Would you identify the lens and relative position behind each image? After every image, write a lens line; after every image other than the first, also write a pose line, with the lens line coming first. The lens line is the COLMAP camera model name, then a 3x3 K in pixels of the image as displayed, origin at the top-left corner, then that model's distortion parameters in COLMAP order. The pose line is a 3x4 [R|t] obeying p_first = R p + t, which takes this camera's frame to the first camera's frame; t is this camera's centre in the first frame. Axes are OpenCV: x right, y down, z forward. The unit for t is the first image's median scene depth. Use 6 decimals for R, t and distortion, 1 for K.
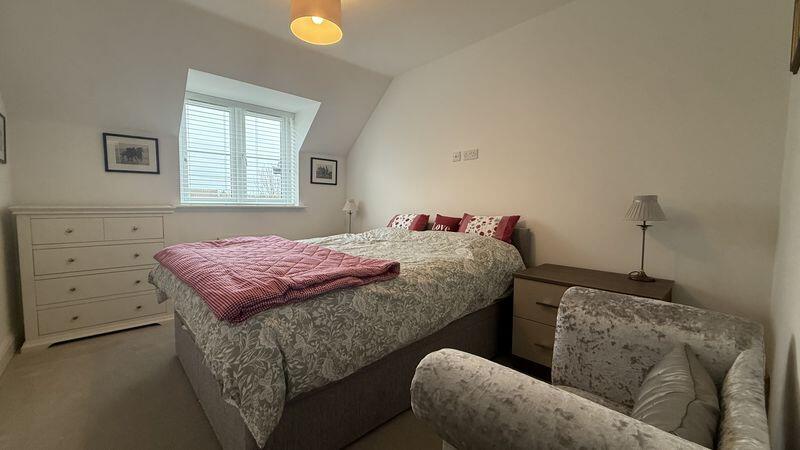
lens RADIAL K [[315.0, 0, 400.0], [0, 315.0, 225.0], [0, 0, 1]] dist [-0.000104, -0.000011]
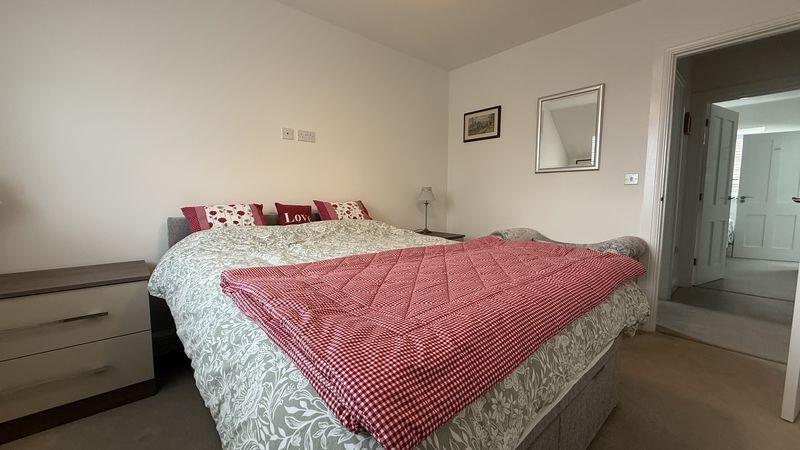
lens RADIAL K [[315.0, 0, 400.0], [0, 315.0, 225.0], [0, 0, 1]] dist [-0.000104, -0.000011]
pose [[0.024894, -0.095950, 0.995075, -0.691633], [0.062118, 0.993608, 0.094254, -0.035193], [-0.997758, 0.059466, 0.030695, 0.708664]]
